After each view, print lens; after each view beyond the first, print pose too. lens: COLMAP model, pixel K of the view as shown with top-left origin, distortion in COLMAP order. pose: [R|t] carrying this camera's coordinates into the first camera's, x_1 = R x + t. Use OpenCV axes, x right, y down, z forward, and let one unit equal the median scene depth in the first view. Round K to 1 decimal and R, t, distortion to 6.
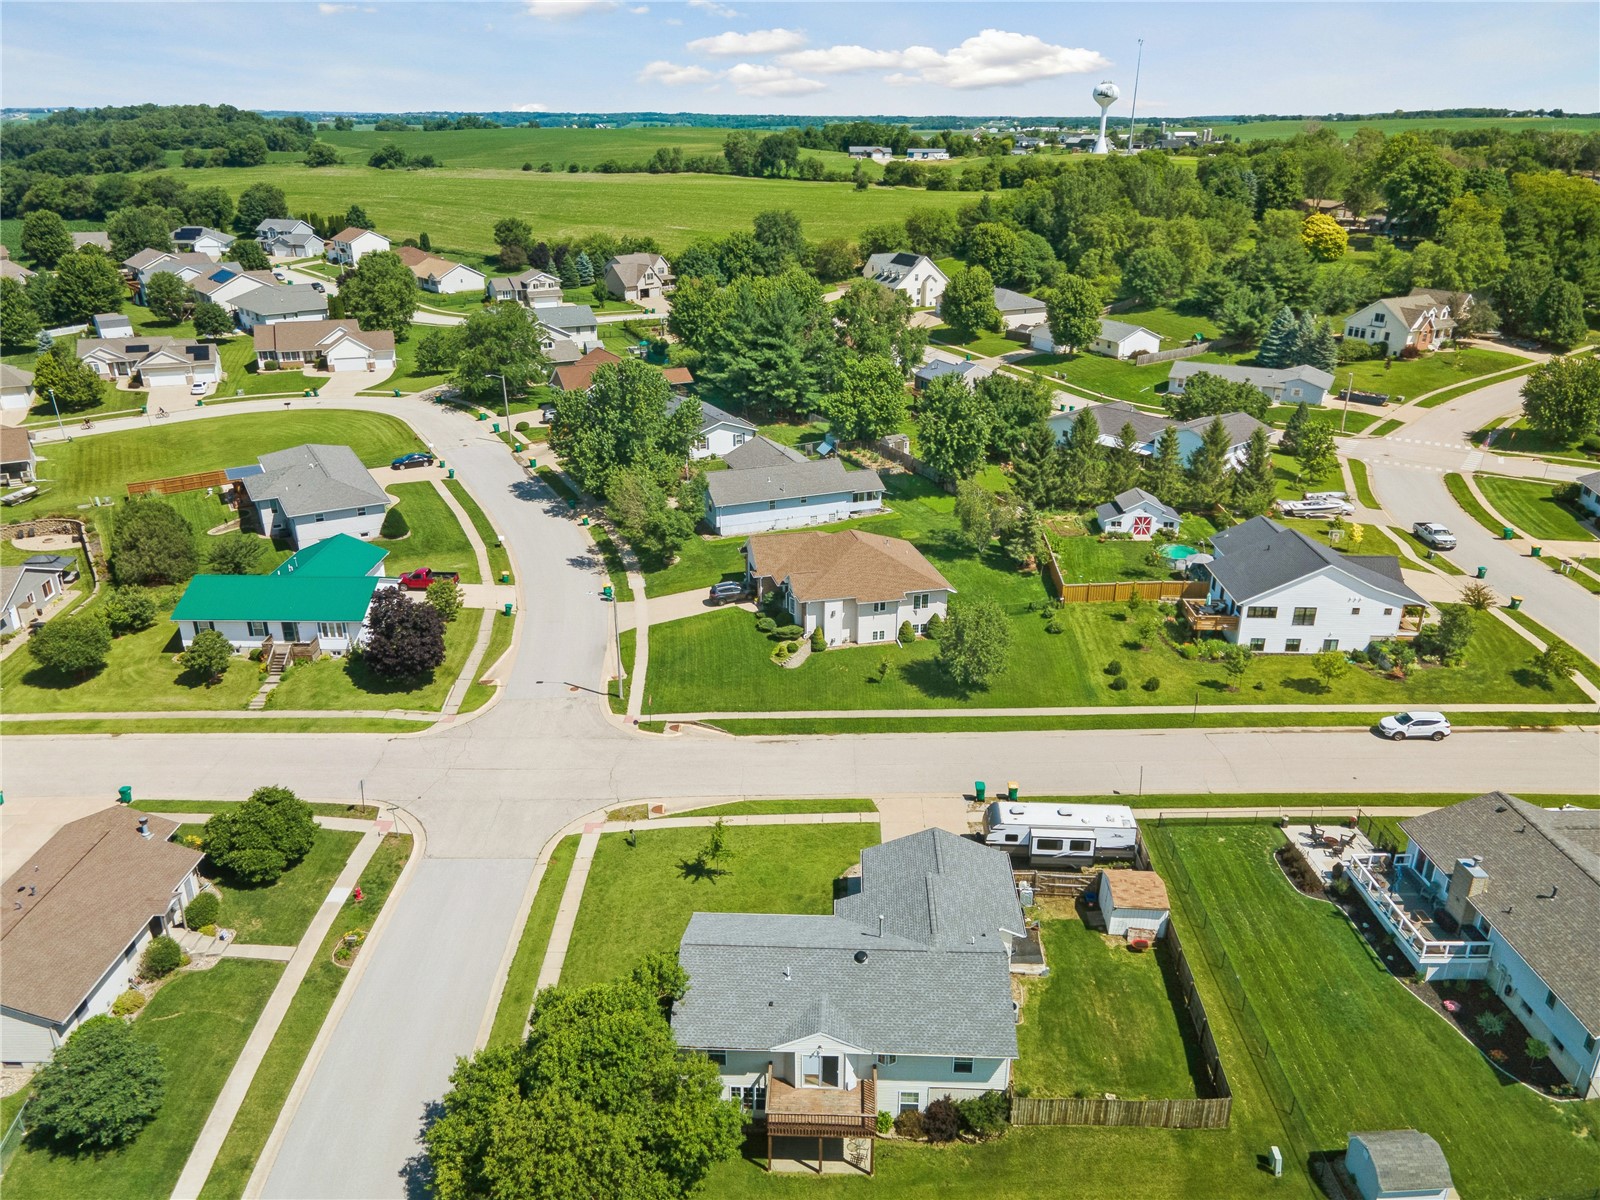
lens RADIAL K [[1166.5, 0, 799.8], [0, 1166.5, 568.2], [0, 0, 1]] dist [0.003003, 0.076872]
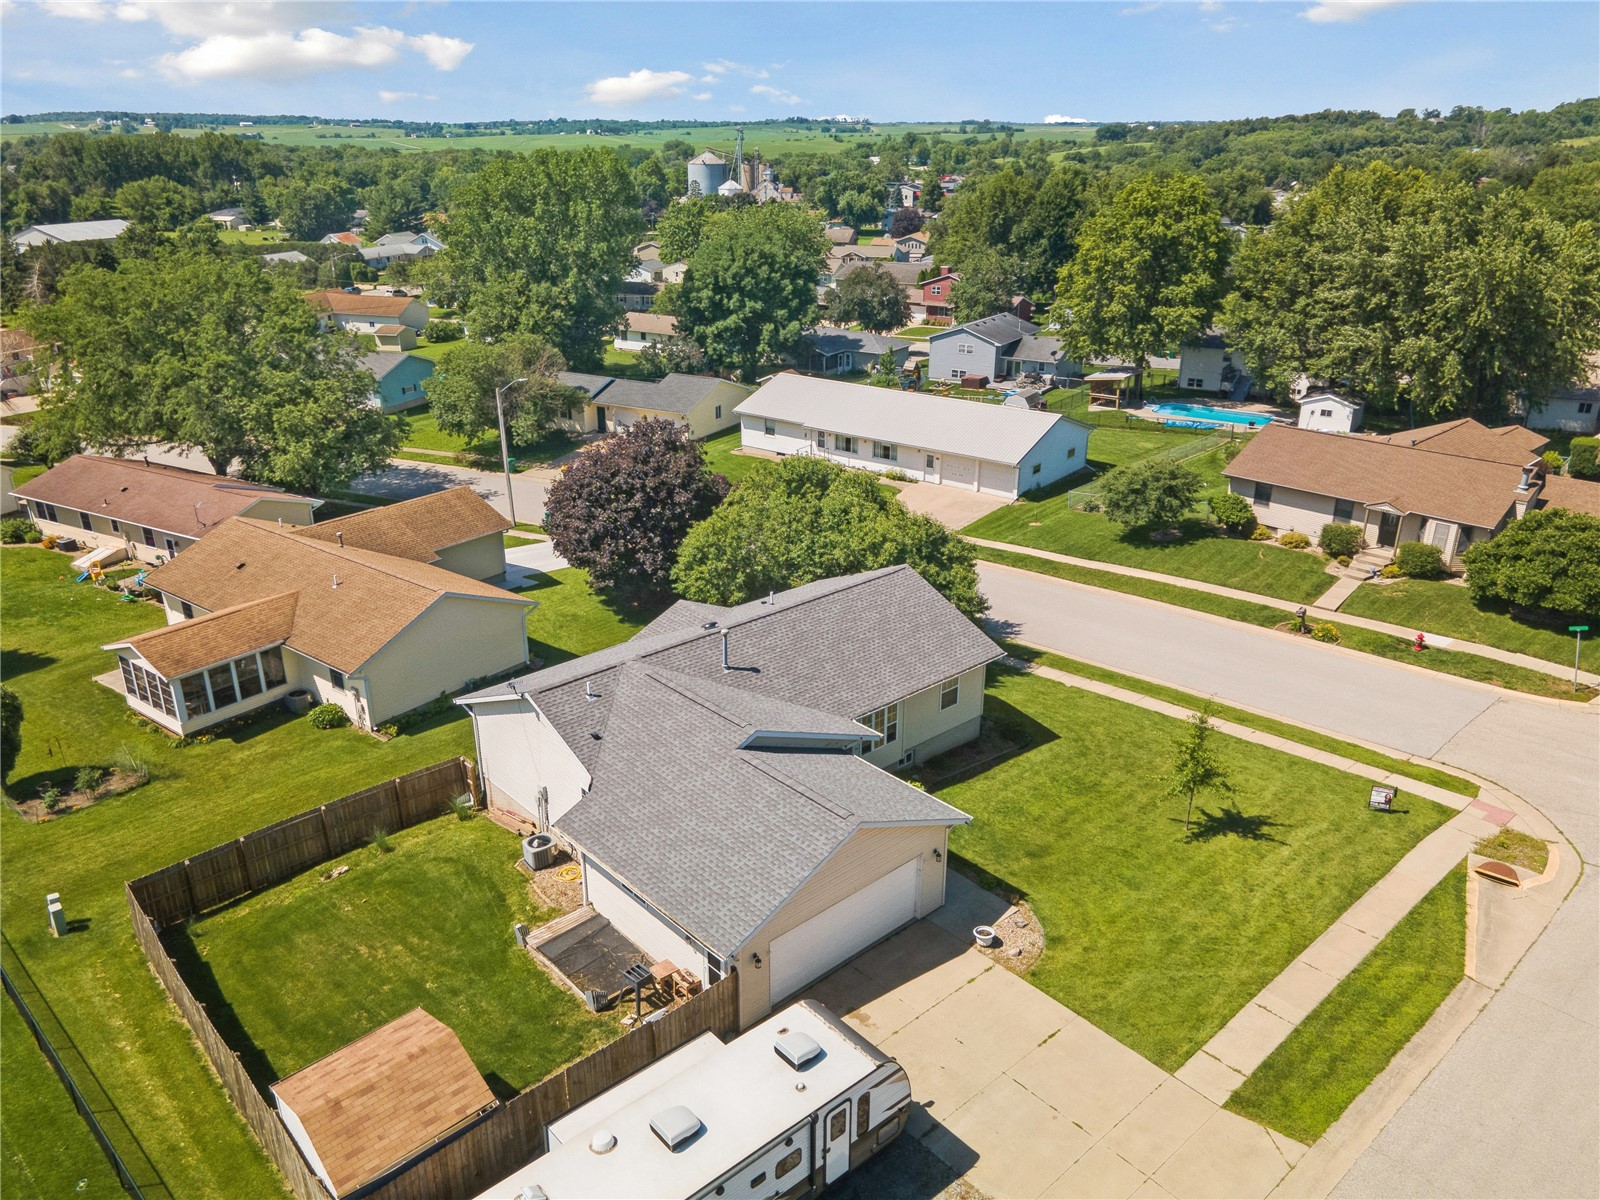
lens RADIAL K [[1168.8, 0, 793.3], [0, 1168.8, 599.9], [0, 0, 1]] dist [0.016363, 0.058916]
pose [[-0.720408, 0.255205, -0.644889, 0.271755], [-0.256809, 0.765587, 0.589852, -0.053437], [0.644252, 0.590548, -0.485996, 0.812123]]
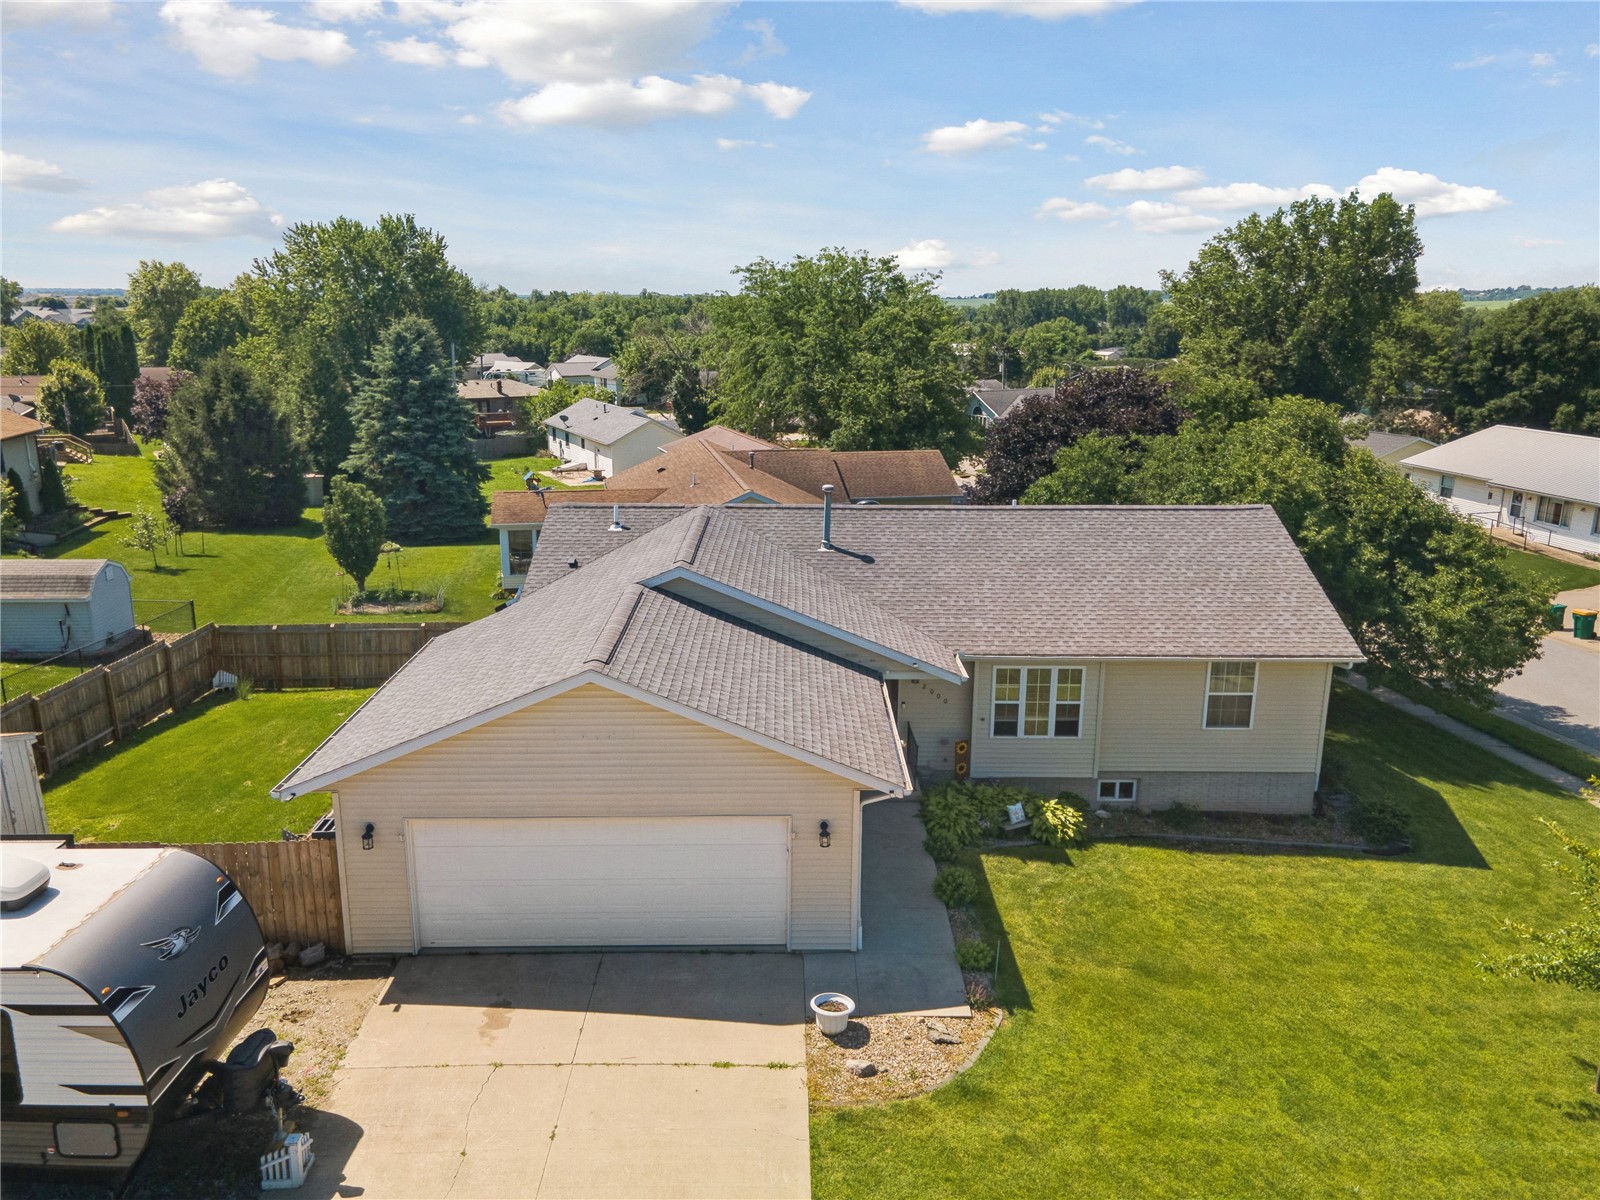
lens RADIAL K [[1166.5, 0, 799.8], [0, 1166.5, 568.2], [0, 0, 1]] dist [0.003003, 0.076872]
pose [[-0.998811, 0.000725, -0.048744, 0.061575], [-0.027119, 0.822634, 0.567924, 0.055106], [0.040511, 0.568571, -0.821636, 0.839215]]
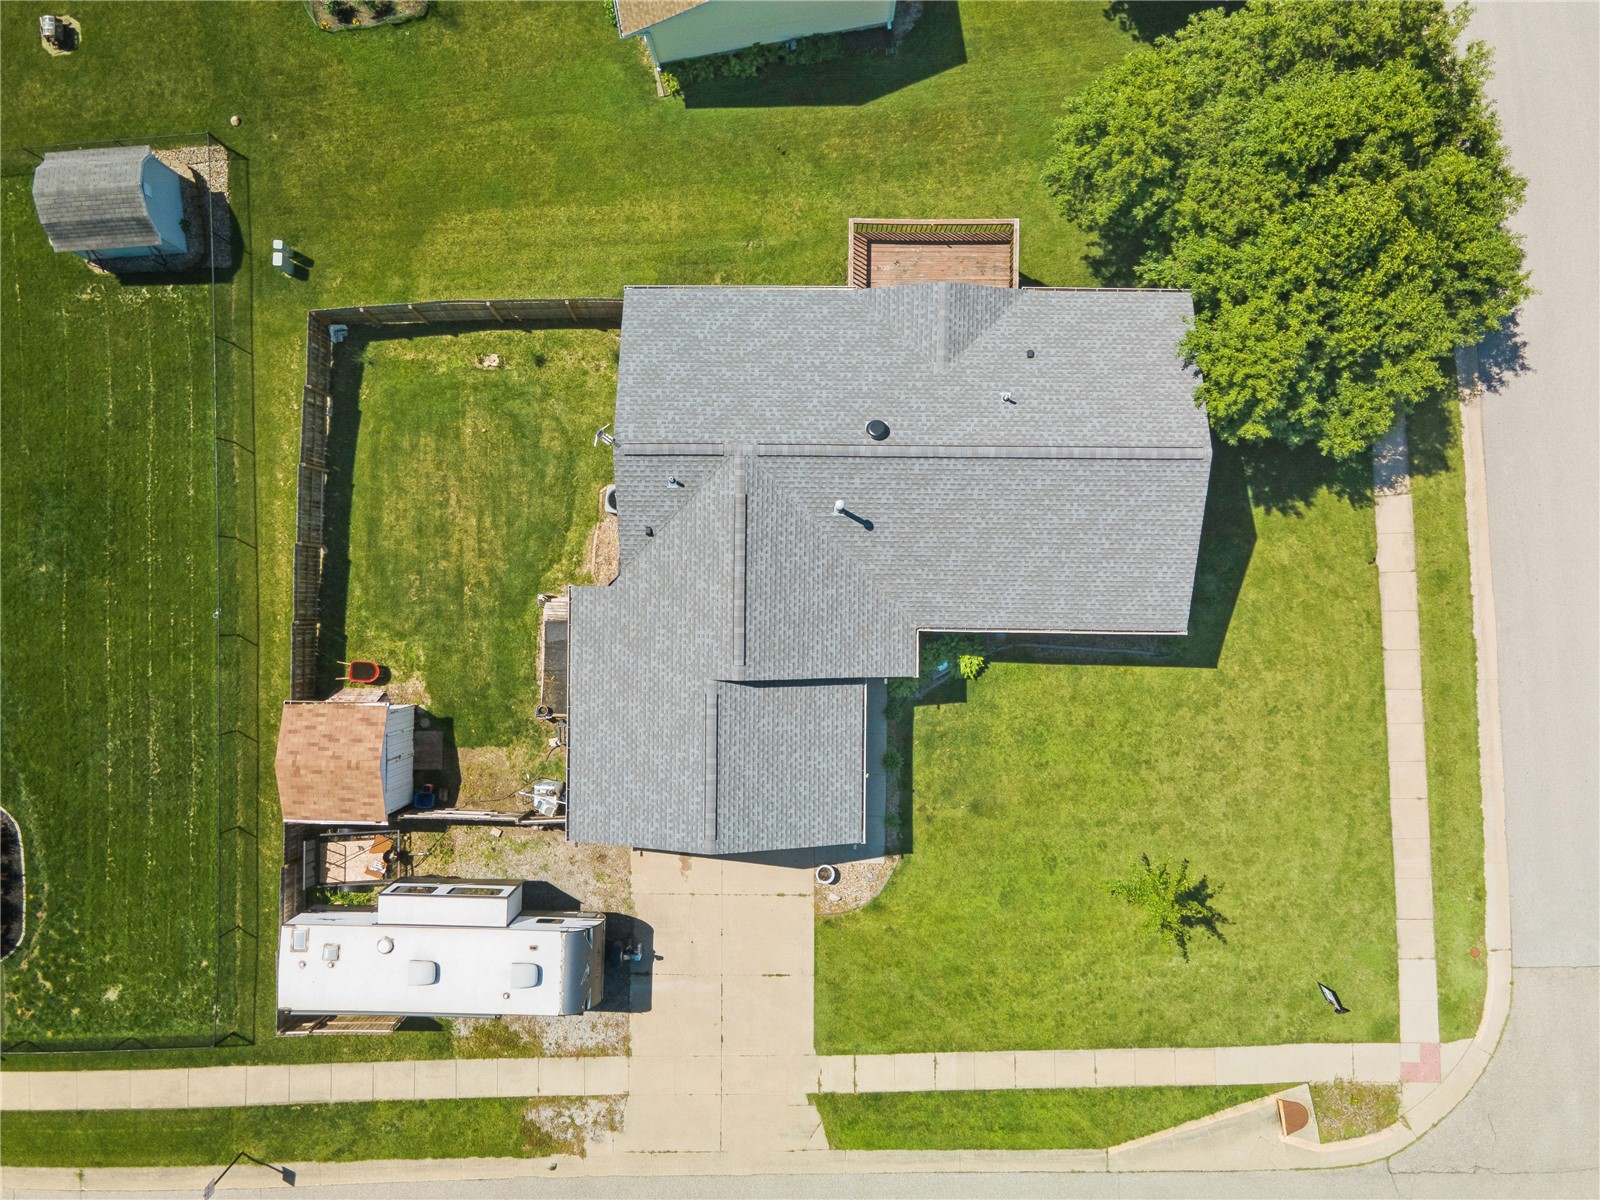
lens RADIAL K [[1168.8, 0, 793.3], [0, 1168.8, 599.9], [0, 0, 1]] dist [0.016363, 0.058916]
pose [[-0.999473, 0.028508, 0.015535, 0.051399], [0.004073, -0.364614, 0.931150, -0.127325], [0.032210, 0.930722, 0.364306, 0.522059]]
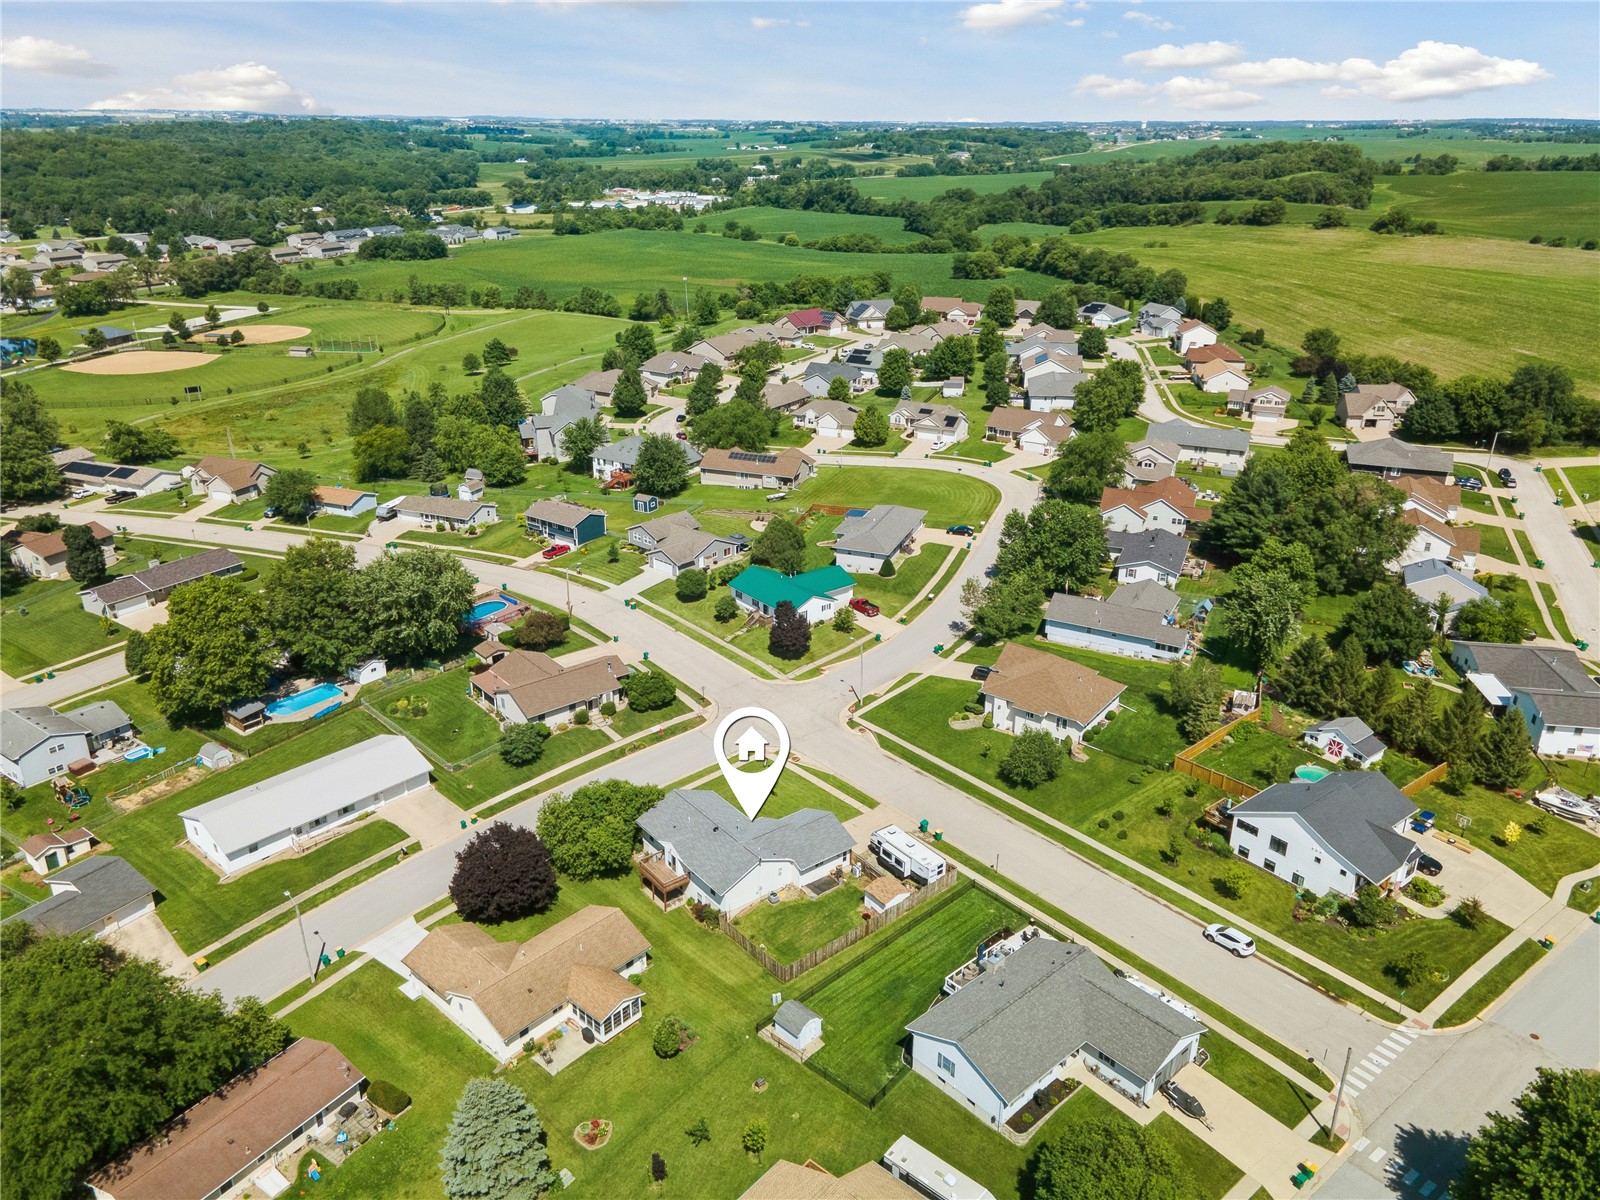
lens RADIAL K [[1172.9, 0, 799.7], [0, 1172.9, 580.5], [0, 0, 1]] dist [0.011475, 0.059049]
pose [[0.637197, 0.279536, -0.718220, 0.915090], [-0.279173, 0.952334, 0.122975, -0.231766], [0.718361, 0.122148, 0.684863, -0.225283]]
